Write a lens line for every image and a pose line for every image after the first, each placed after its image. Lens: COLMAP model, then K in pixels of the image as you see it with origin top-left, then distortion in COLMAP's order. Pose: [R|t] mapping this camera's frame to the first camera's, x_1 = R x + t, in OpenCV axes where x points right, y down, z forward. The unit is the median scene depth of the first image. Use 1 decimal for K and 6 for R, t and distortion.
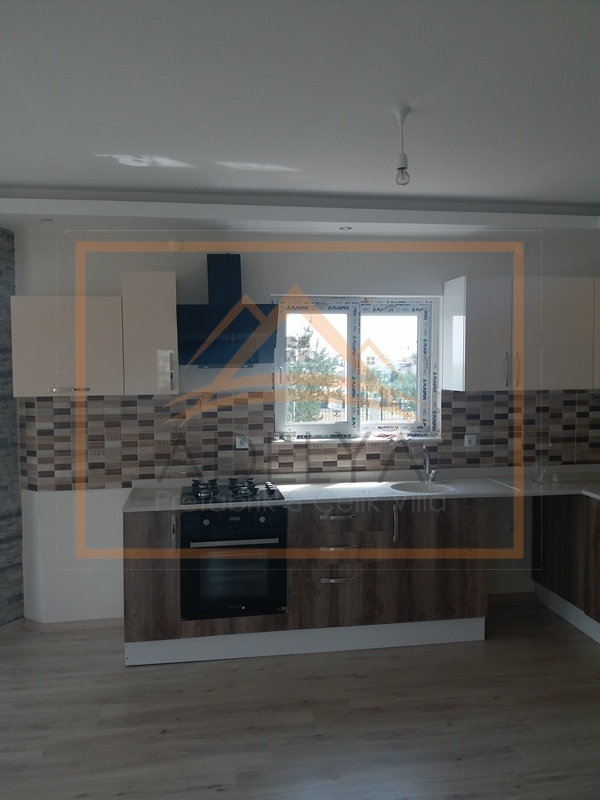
lens RADIAL K [[651.9, 0, 295.9], [0, 651.9, 401.6], [0, 0, 1]] dist [0.163709, -0.350365]
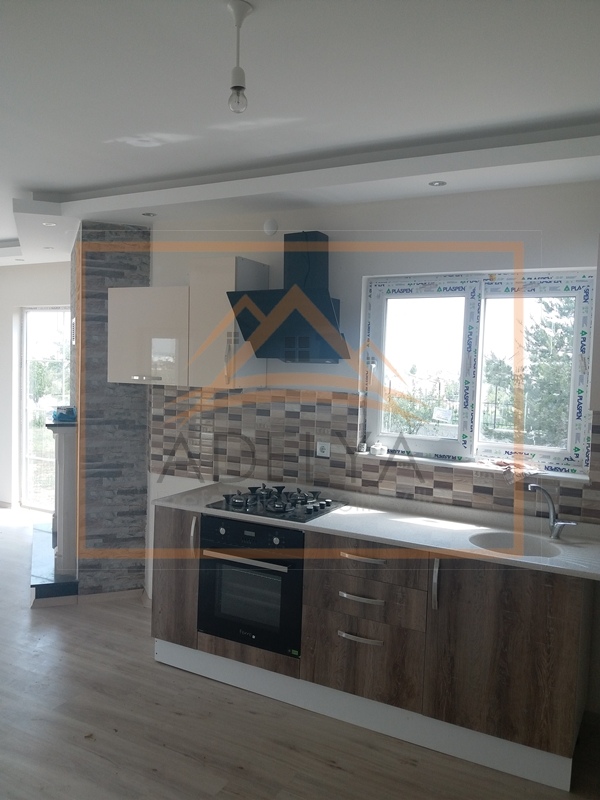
lens RADIAL K [[663.2, 0, 288.4], [0, 663.2, 400.7], [0, 0, 1]] dist [0.145053, -0.272252]
pose [[0.785758, 0.069685, -0.614596, 0.429550], [-0.068772, 0.997315, 0.025155, -0.021615], [0.614699, 0.022501, 0.788441, 0.287173]]
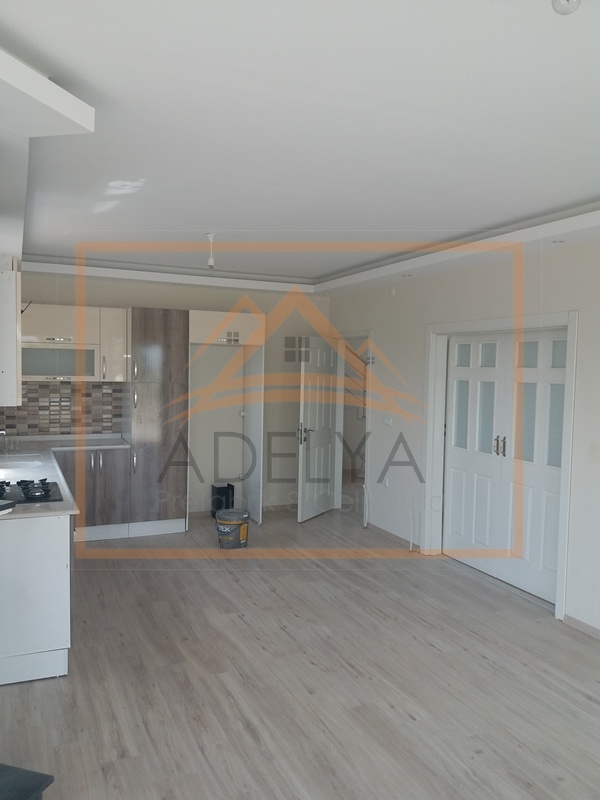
lens RADIAL K [[651.9, 0, 295.9], [0, 651.9, 401.6], [0, 0, 1]] dist [0.163709, -0.350365]
pose [[-0.250606, -0.051375, 0.966725, -1.110047], [0.037982, 0.997300, 0.062846, -0.042560], [-0.967344, 0.052468, -0.247979, 0.792418]]
